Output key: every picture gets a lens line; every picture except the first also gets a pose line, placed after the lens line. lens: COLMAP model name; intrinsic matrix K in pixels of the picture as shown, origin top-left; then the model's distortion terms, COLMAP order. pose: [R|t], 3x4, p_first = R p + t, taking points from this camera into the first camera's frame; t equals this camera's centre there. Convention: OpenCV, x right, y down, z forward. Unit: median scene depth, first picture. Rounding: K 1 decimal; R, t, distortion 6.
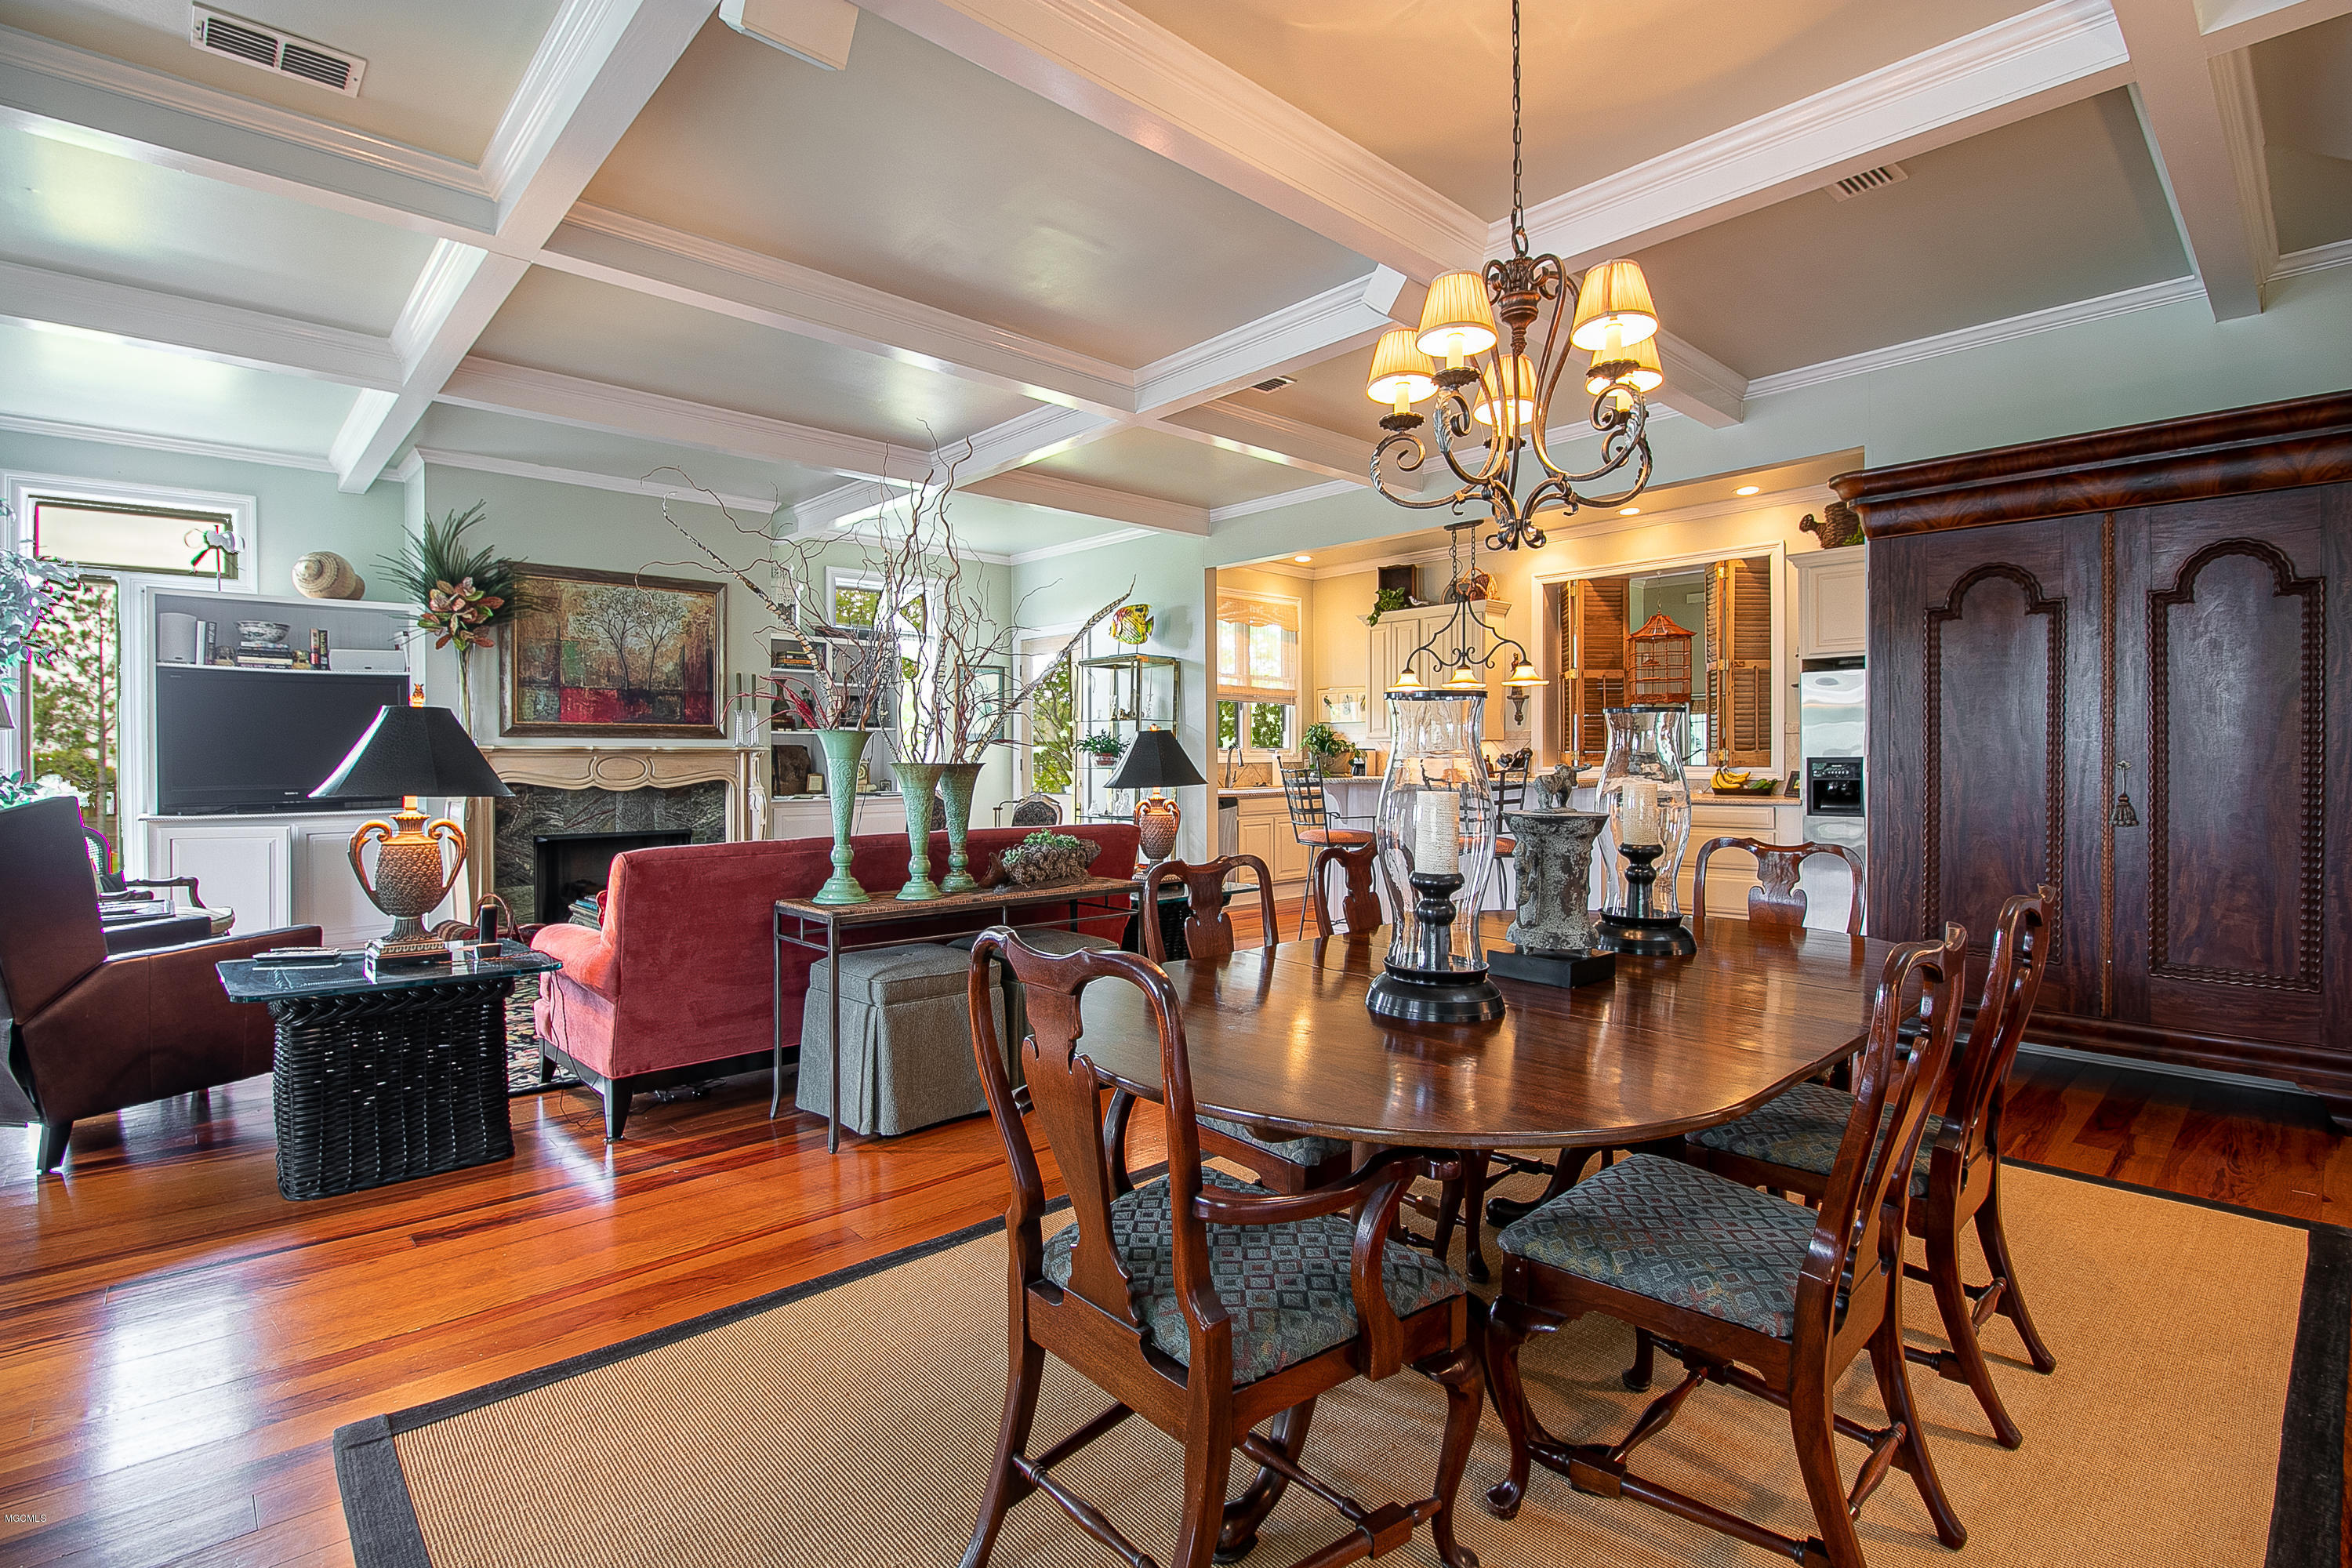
lens RADIAL K [[1129.5, 0, 1167.3], [0, 1129.5, 758.8], [0, 0, 1]] dist [0.029015, -0.025582]
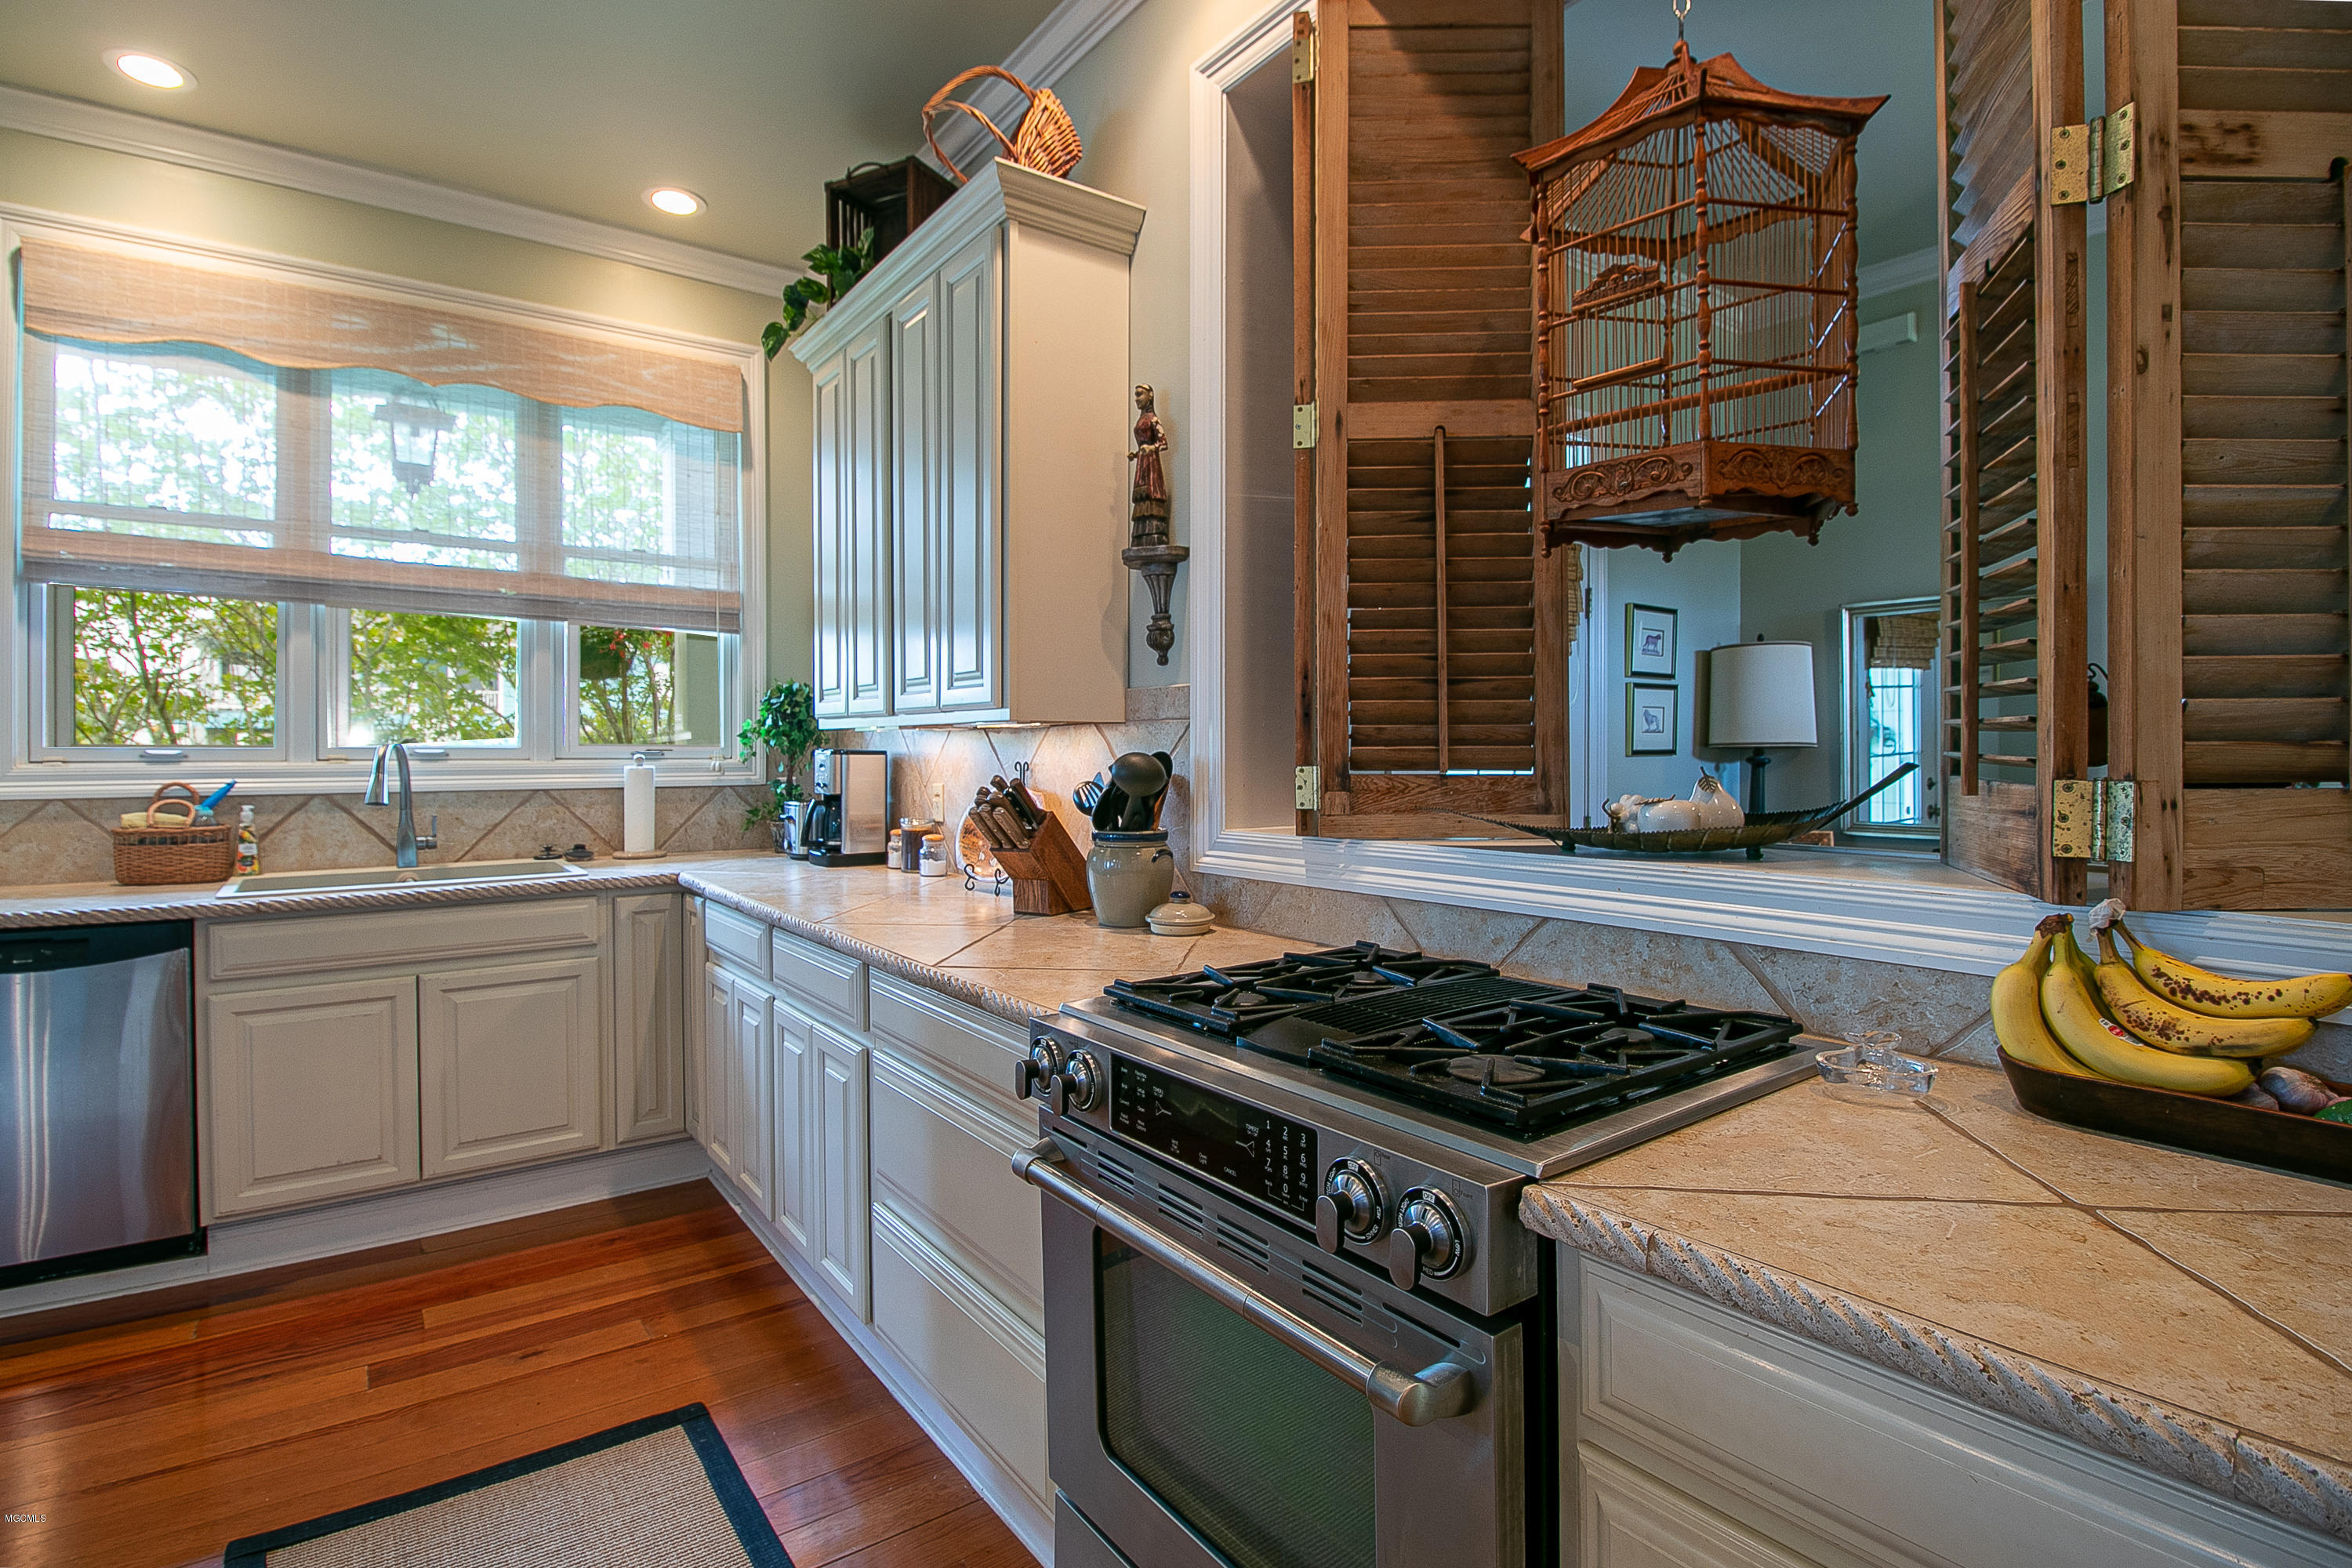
lens RADIAL K [[1129.5, 0, 1167.3], [0, 1129.5, 758.8], [0, 0, 1]] dist [0.029015, -0.025582]
pose [[0.991460, 0.002060, -0.130392, 0.347440], [-0.001233, 0.999979, 0.006424, -0.009654], [0.130402, -0.006208, 0.991442, 0.743340]]
